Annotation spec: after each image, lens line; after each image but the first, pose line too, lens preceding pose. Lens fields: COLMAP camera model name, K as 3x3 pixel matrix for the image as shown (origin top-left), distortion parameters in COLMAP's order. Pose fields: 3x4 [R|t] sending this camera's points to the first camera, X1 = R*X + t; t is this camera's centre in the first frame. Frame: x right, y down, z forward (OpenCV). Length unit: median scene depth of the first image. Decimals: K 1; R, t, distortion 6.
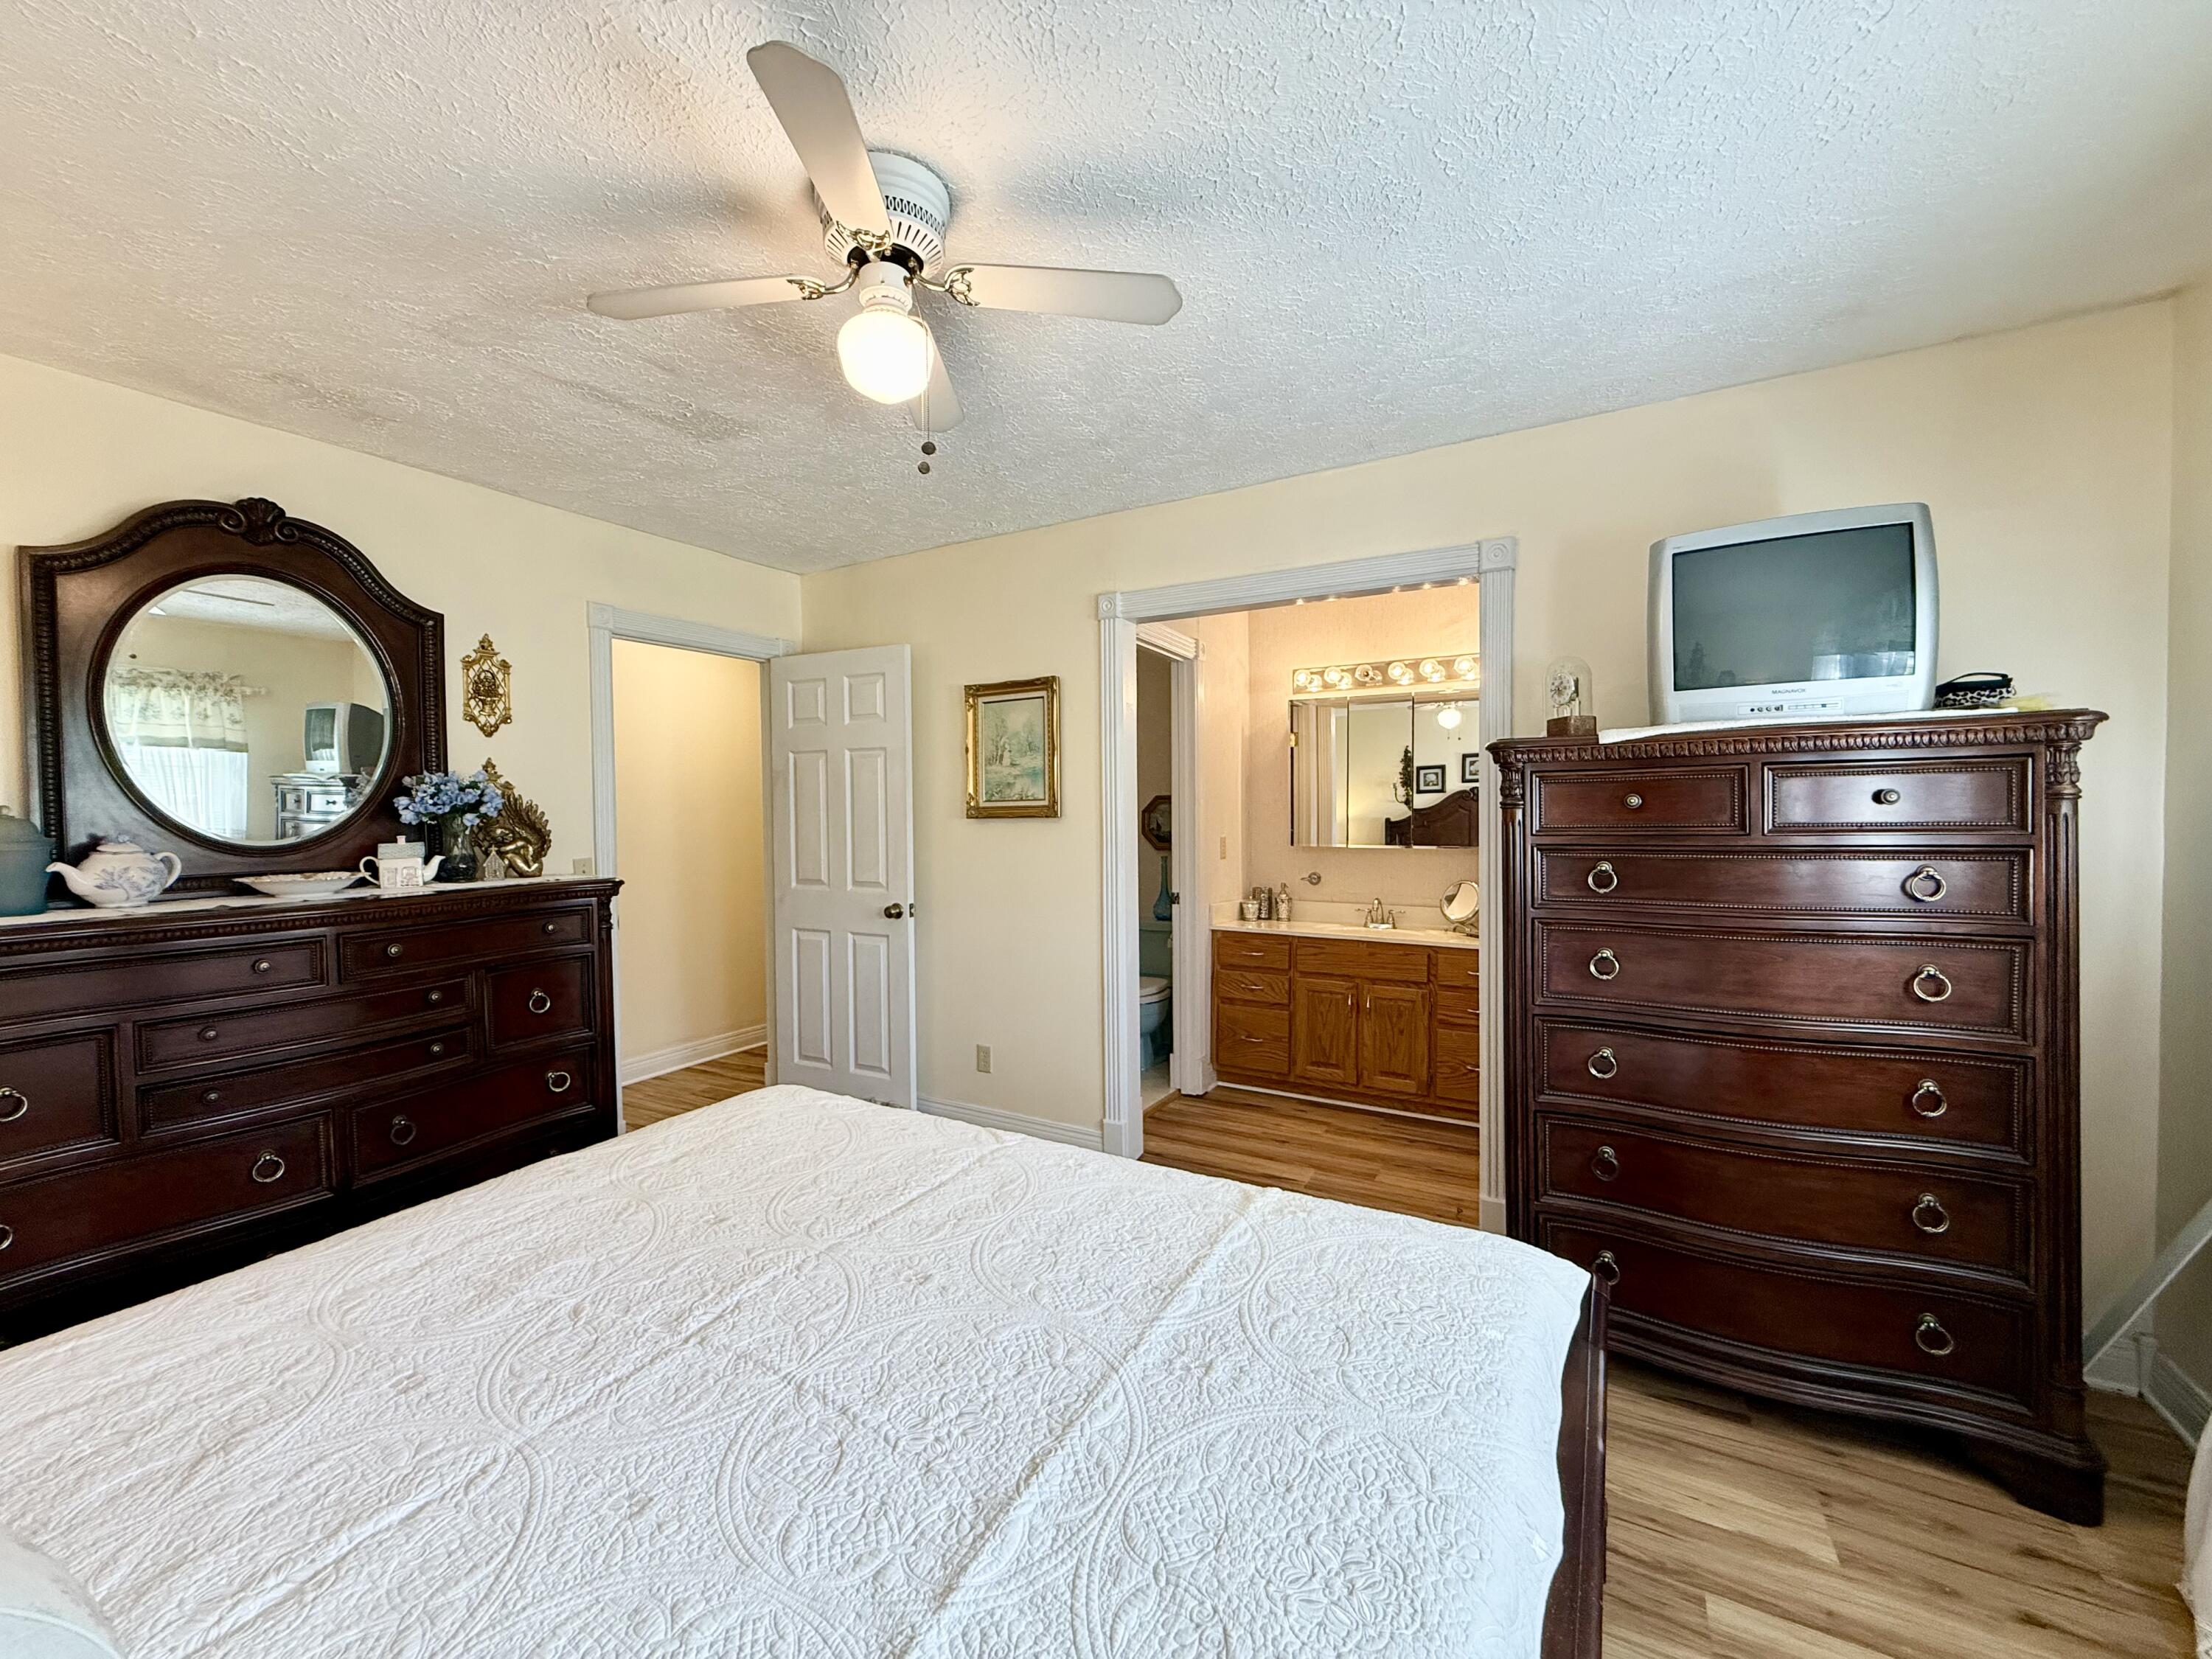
lens RADIAL K [[888.2, 0, 1101.6], [0, 888.2, 828.7], [0, 0, 1]] dist [-0.001664, 0.000740]
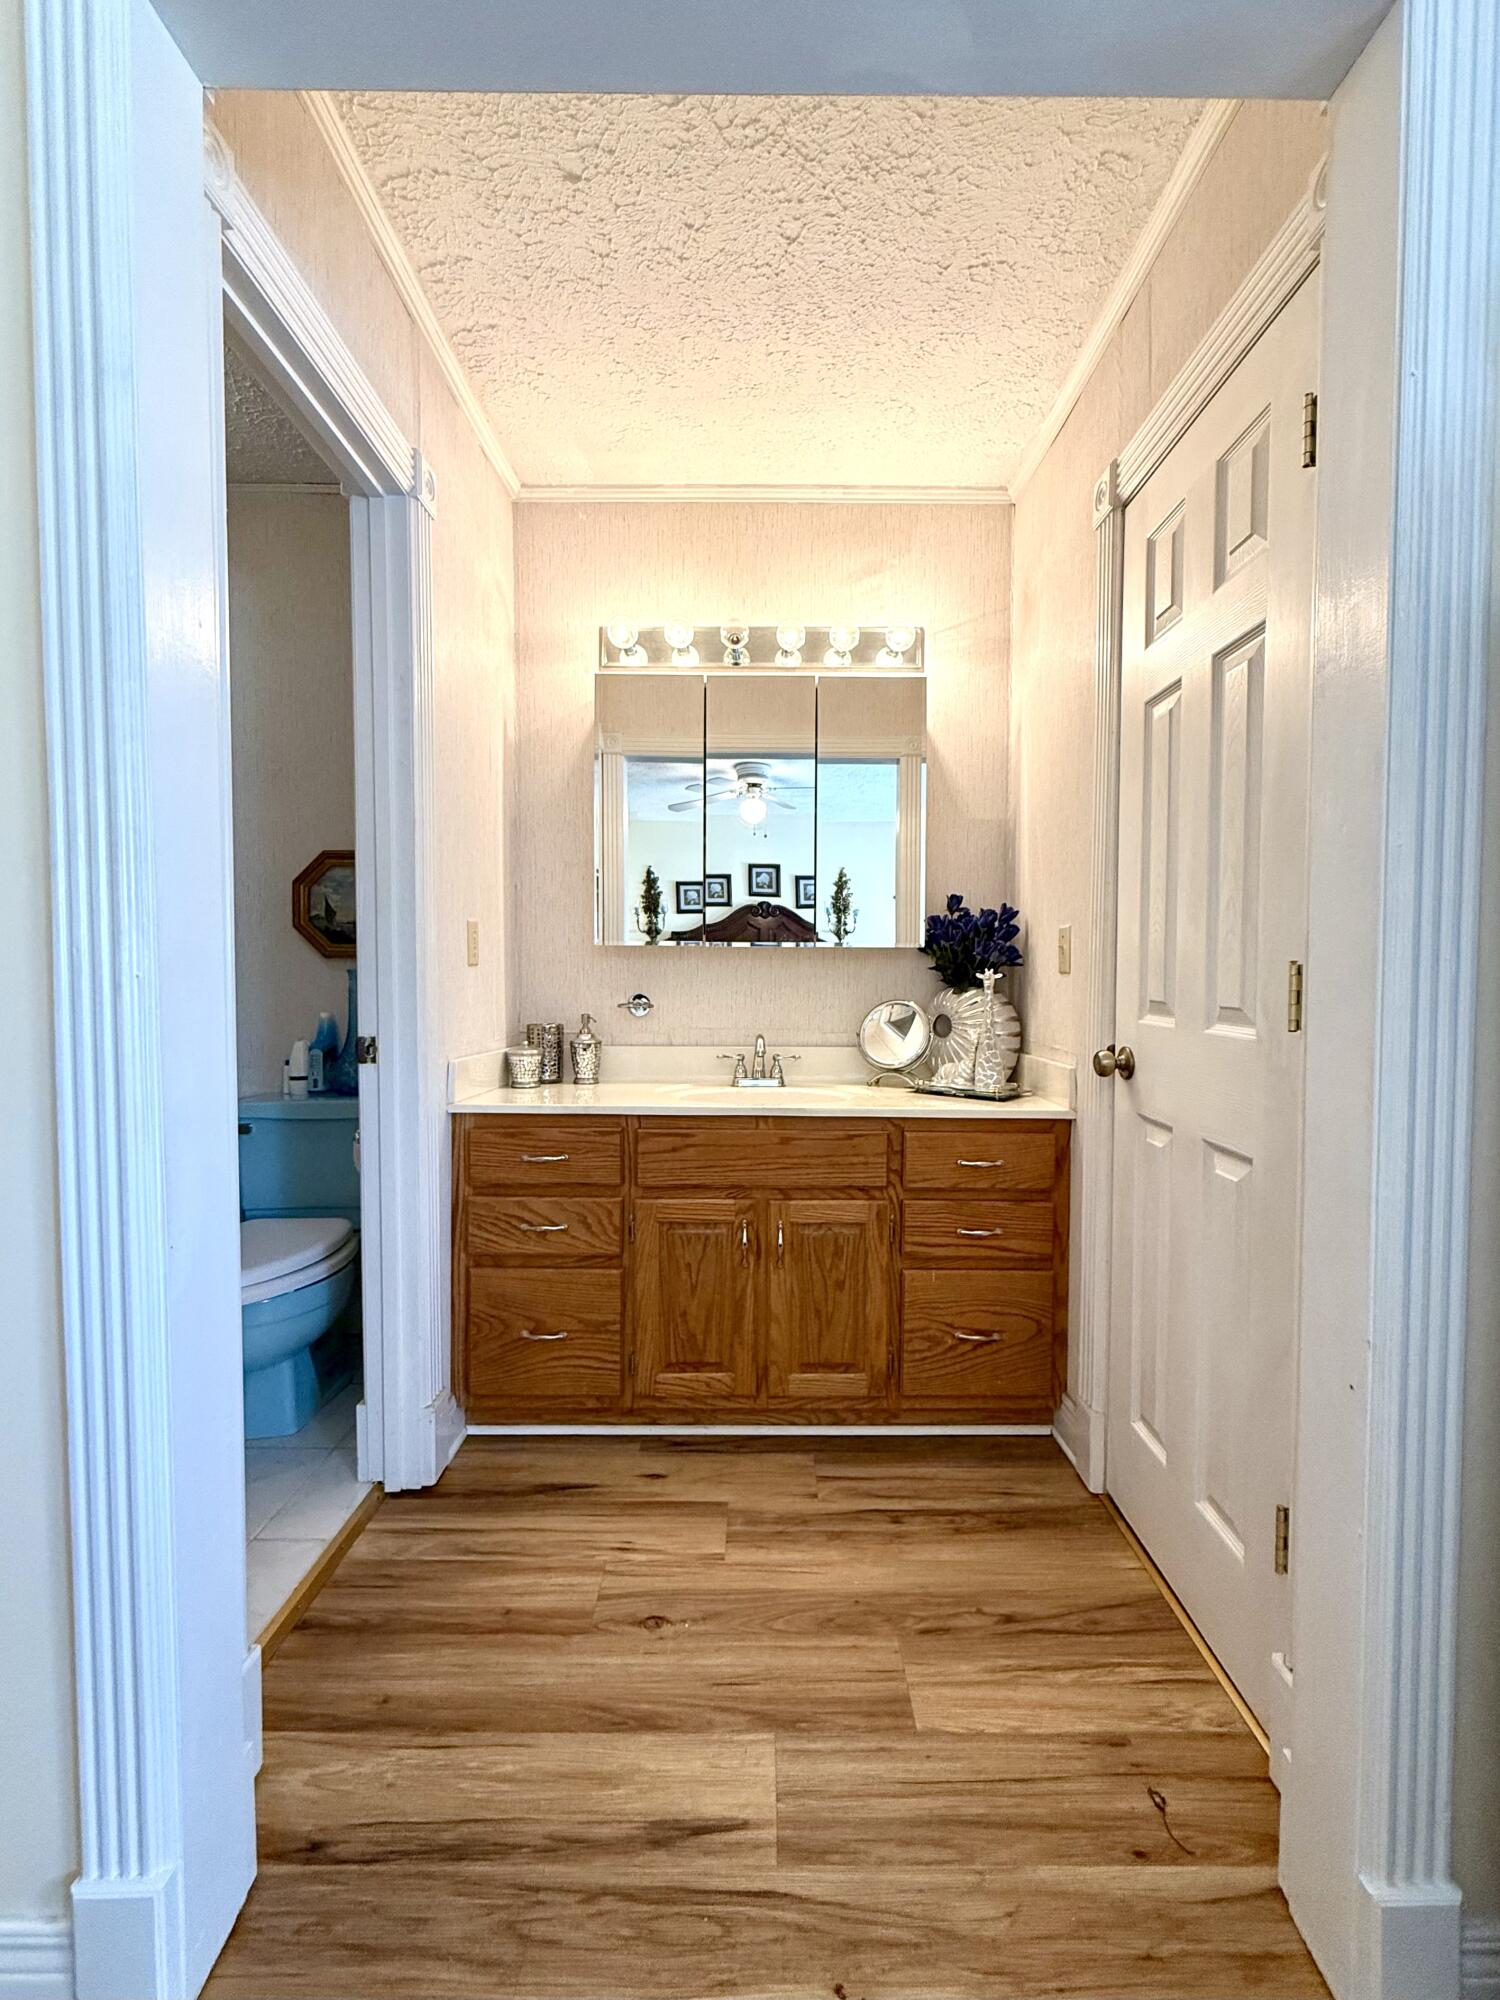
lens RADIAL K [[803.1, 0, 748.4], [0, 803.1, 998.1], [0, 0, 1]] dist [-0.001664, 0.000740]
pose [[0.864611, -0.009630, 0.502350, 0.048202], [0.000277, 0.999825, 0.018691, 0.045784], [-0.502442, -0.016022, 0.864462, 0.568196]]
